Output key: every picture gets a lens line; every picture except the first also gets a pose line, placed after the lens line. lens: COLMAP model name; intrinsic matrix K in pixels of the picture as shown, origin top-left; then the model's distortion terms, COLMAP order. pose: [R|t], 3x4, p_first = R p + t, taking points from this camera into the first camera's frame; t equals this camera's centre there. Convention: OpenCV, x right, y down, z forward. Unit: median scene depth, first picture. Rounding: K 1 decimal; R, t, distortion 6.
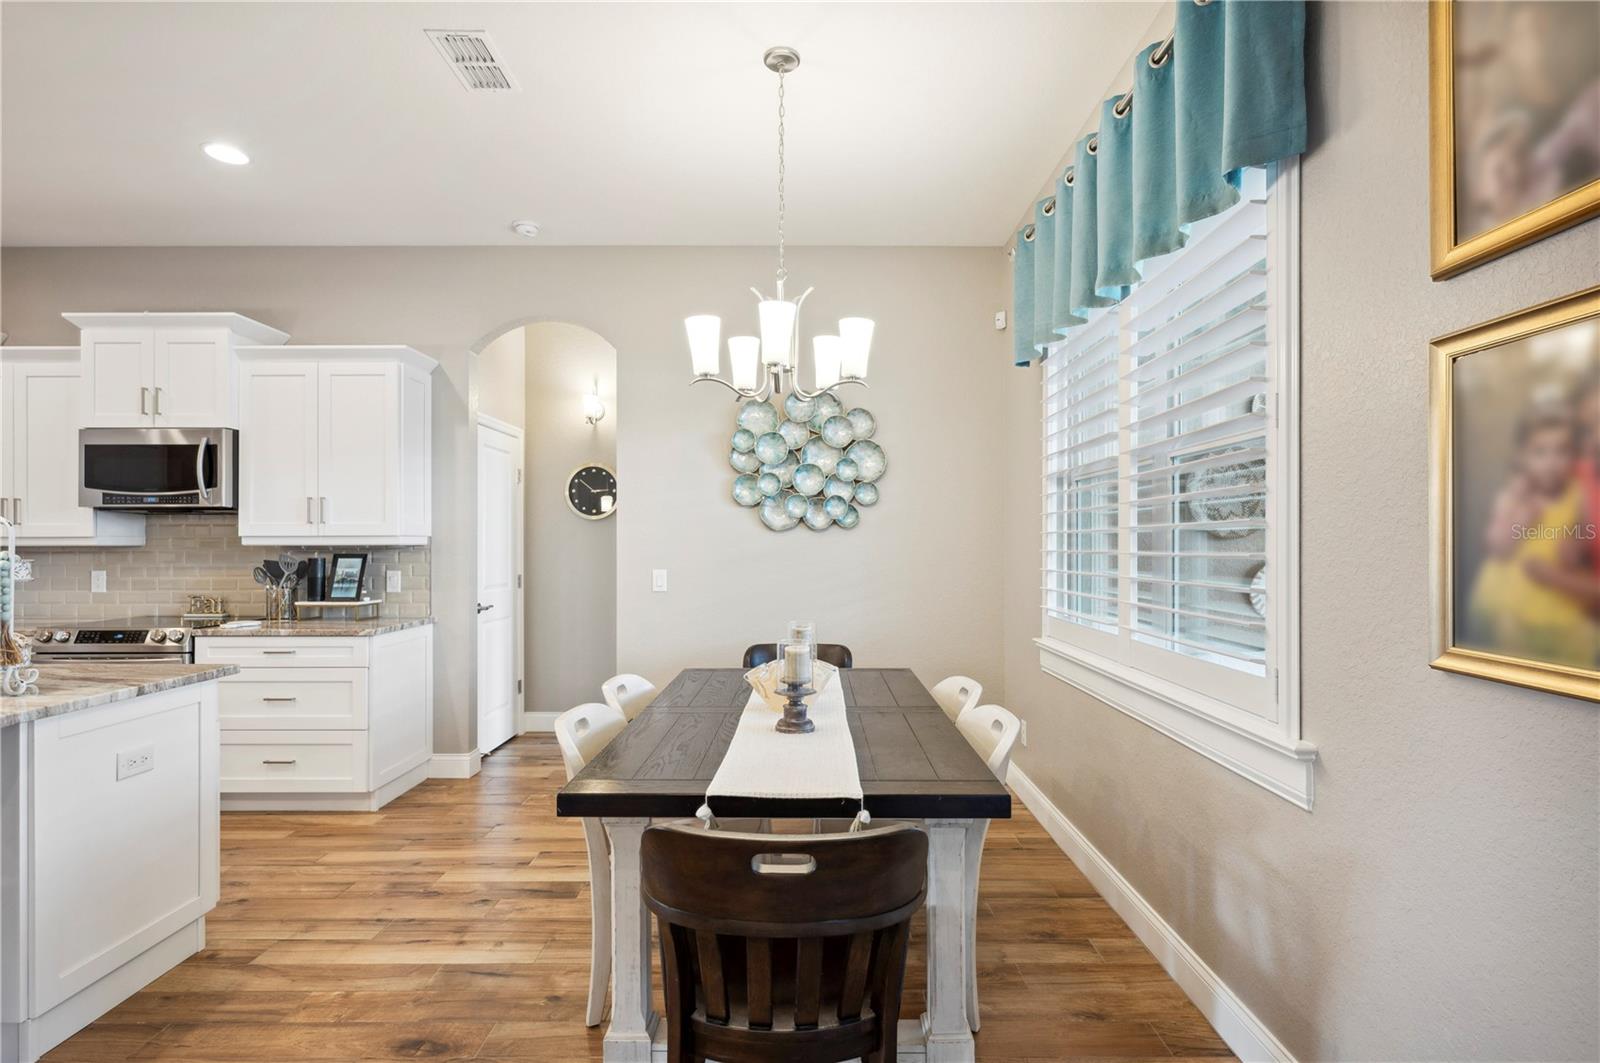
lens RADIAL K [[777.9, 0, 798.5], [0, 777.9, 541.8], [0, 0, 1]] dist [-0.000609, -0.000747]
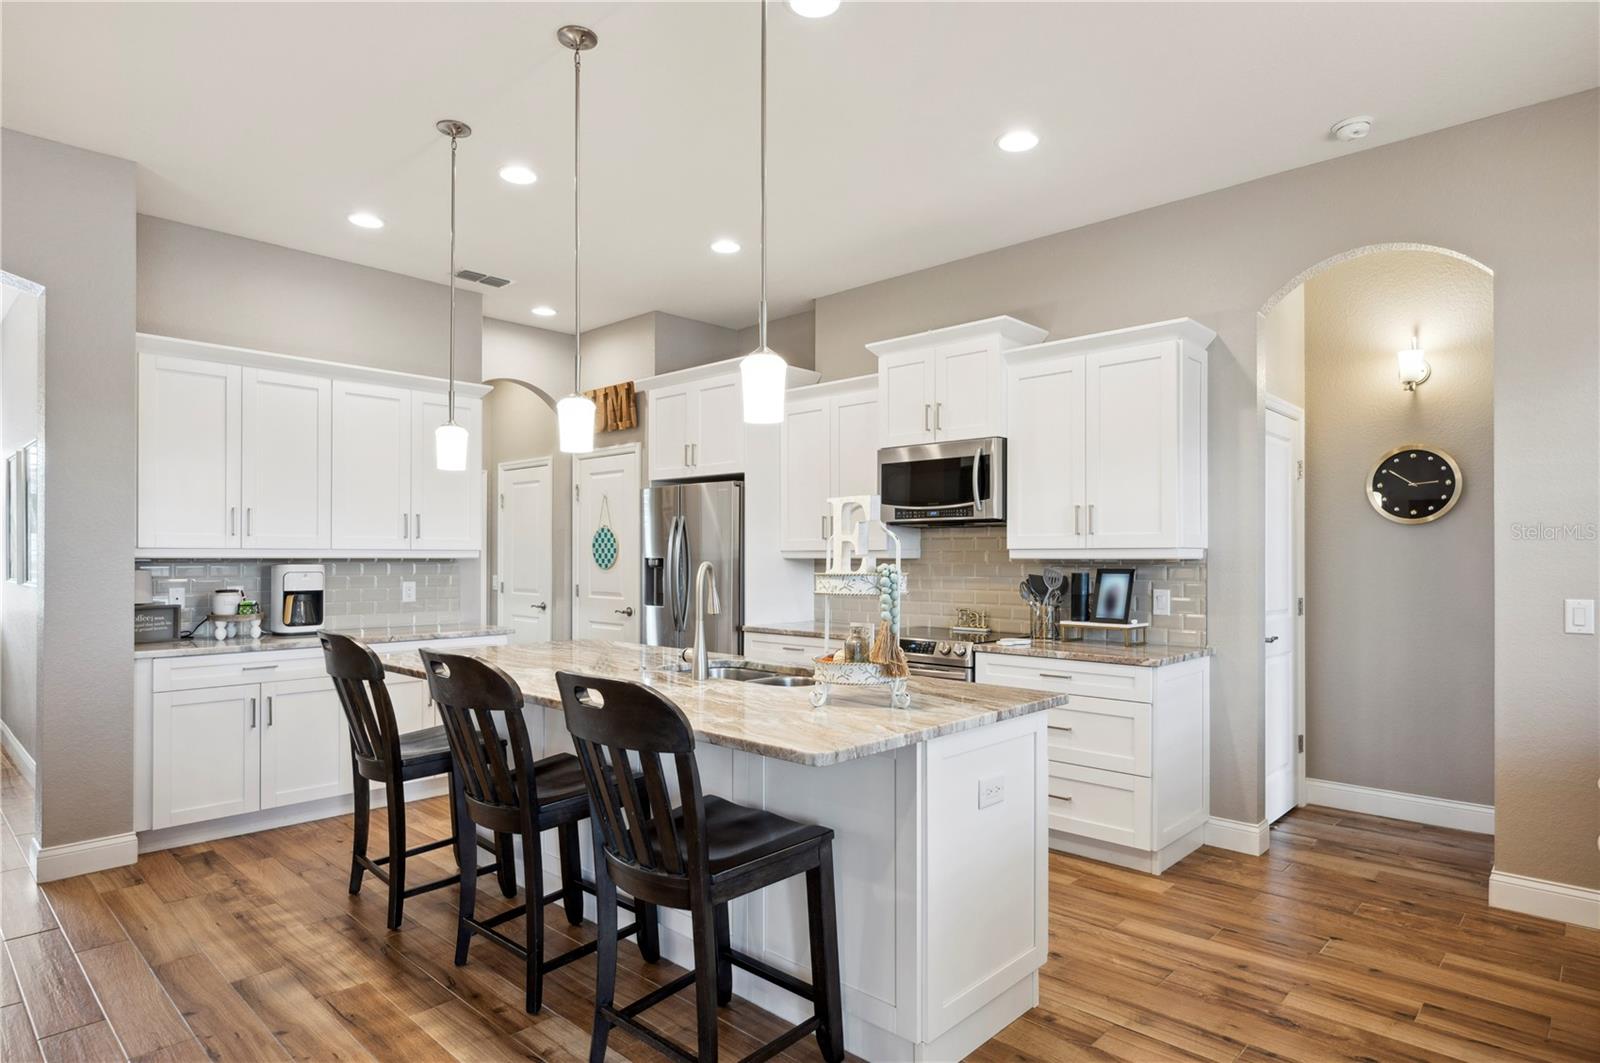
lens RADIAL K [[879.9, 0, 802.0], [0, 879.9, 551.7], [0, 0, 1]] dist [-0.002557, 0.000372]
pose [[0.727168, -0.001430, -0.686458, -0.160890], [-0.000866, 0.999995, -0.003000, -0.000468], [0.686459, 0.002776, 0.727163, 0.040794]]
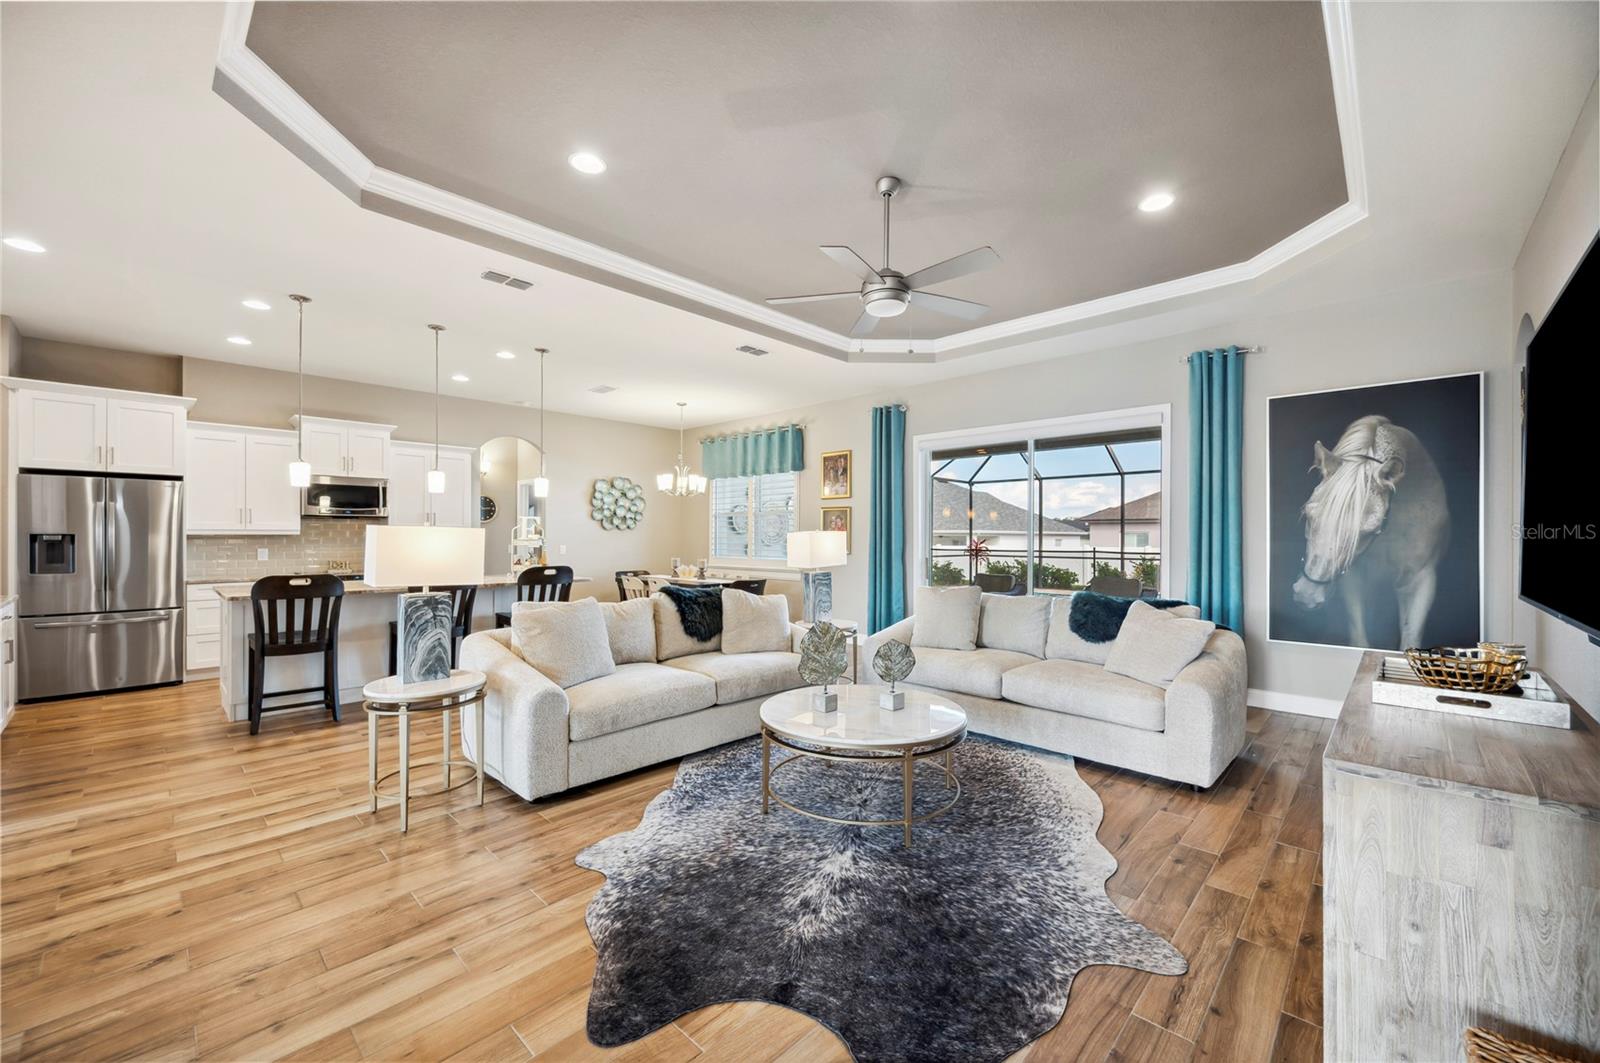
lens RADIAL K [[632.5, 0, 800.8], [0, 632.5, 537.2], [0, 0, 1]] dist [-0.002287, 0.000001]
pose [[0.688530, 0.001543, 0.725206, -1.180346], [-0.004771, 0.999986, 0.002403, 0.002087], [-0.725192, -0.005114, 0.688528, -0.972932]]
